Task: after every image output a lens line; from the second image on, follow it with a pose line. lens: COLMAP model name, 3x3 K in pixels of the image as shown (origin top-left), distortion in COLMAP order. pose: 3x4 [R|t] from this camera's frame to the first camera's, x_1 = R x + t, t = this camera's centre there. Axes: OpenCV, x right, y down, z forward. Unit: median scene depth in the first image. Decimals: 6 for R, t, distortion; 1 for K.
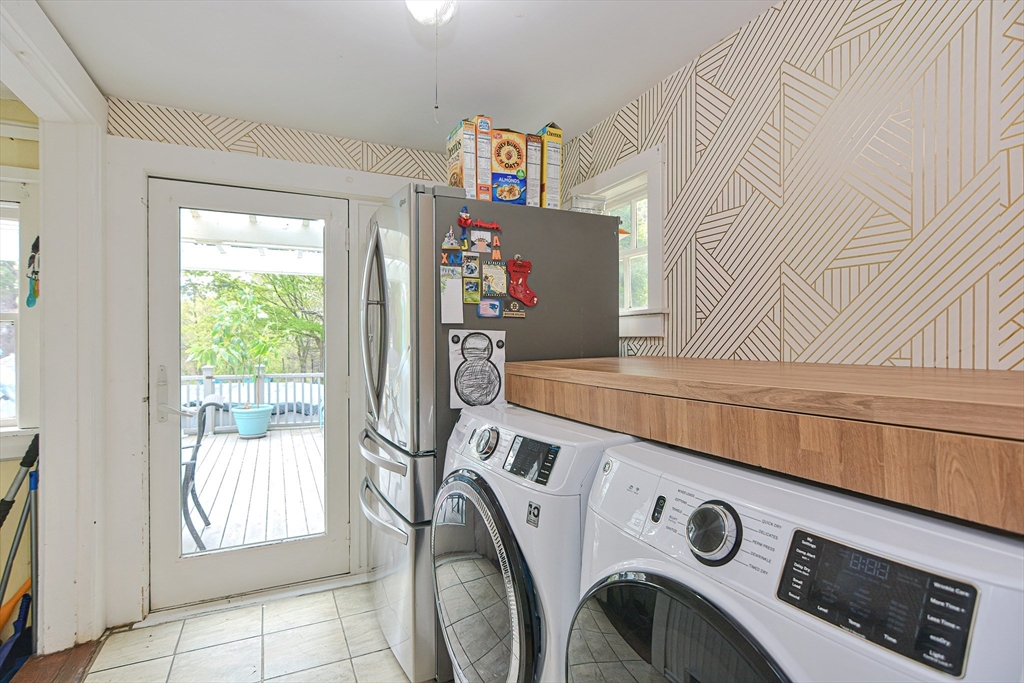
lens RADIAL K [[501.8, 0, 514.6], [0, 501.8, 338.3], [0, 0, 1]] dist [-0.013499, 0.005006]
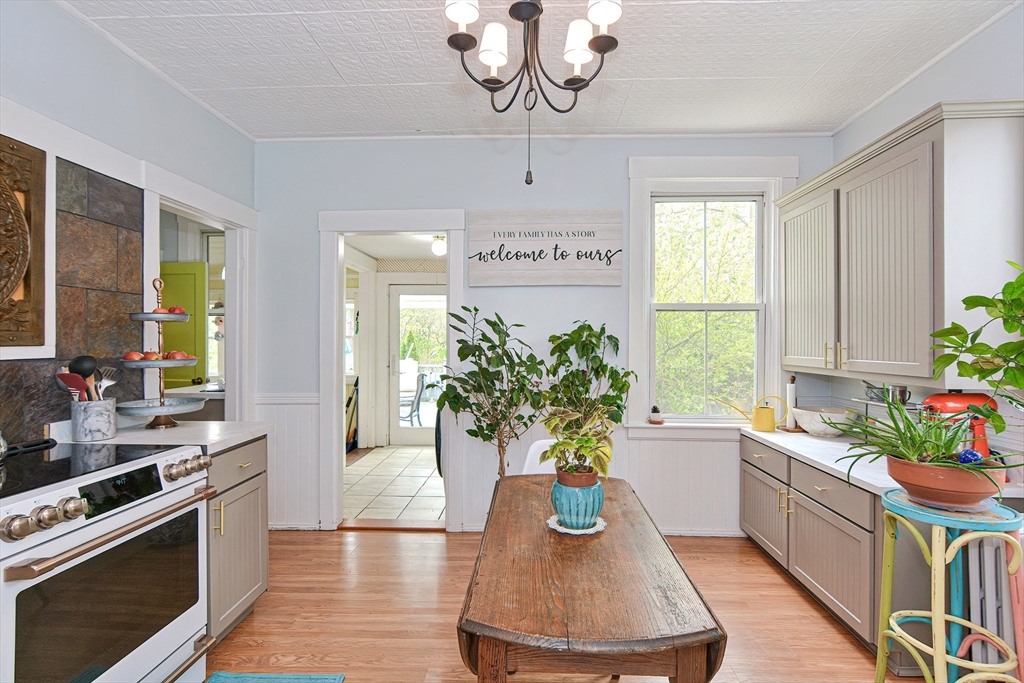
lens RADIAL K [[501.8, 0, 514.6], [0, 501.8, 338.3], [0, 0, 1]] dist [-0.013499, 0.005006]
pose [[0.887911, 0.000651, -0.460016, 1.366738], [-0.001044, 0.999999, -0.000599, -0.039142], [0.460015, 0.001013, 0.887911, -1.345836]]
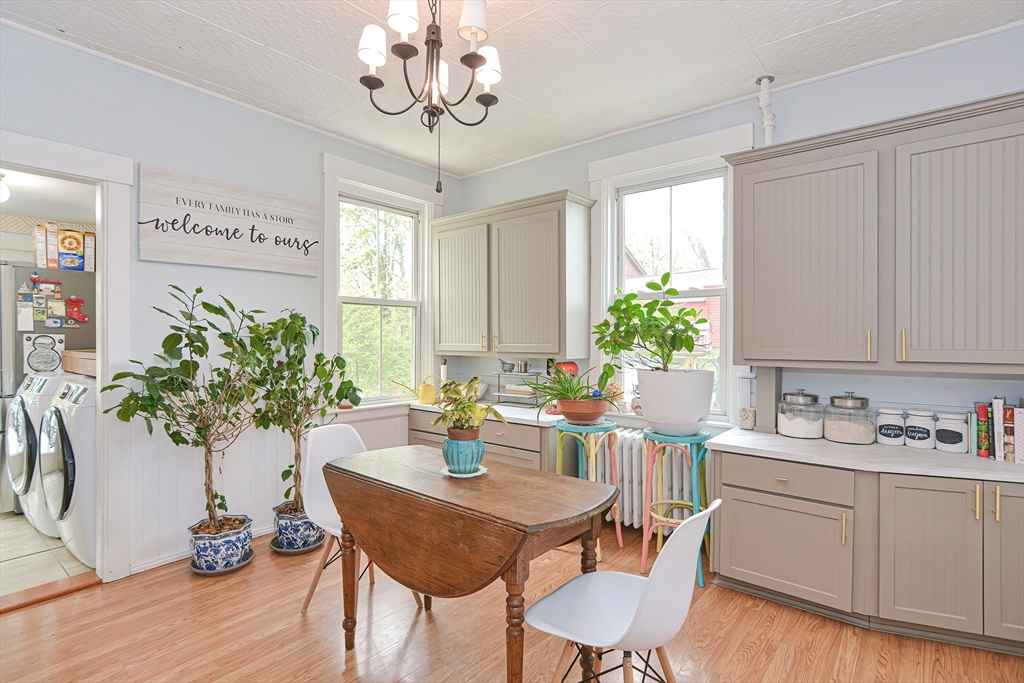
lens RADIAL K [[501.8, 0, 514.6], [0, 501.8, 338.3], [0, 0, 1]] dist [-0.013499, 0.005006]
pose [[0.906887, 0.001276, 0.421372, 0.769568], [-0.003432, 0.999985, 0.004359, -0.014747], [-0.421360, -0.005399, 0.906877, -1.538146]]
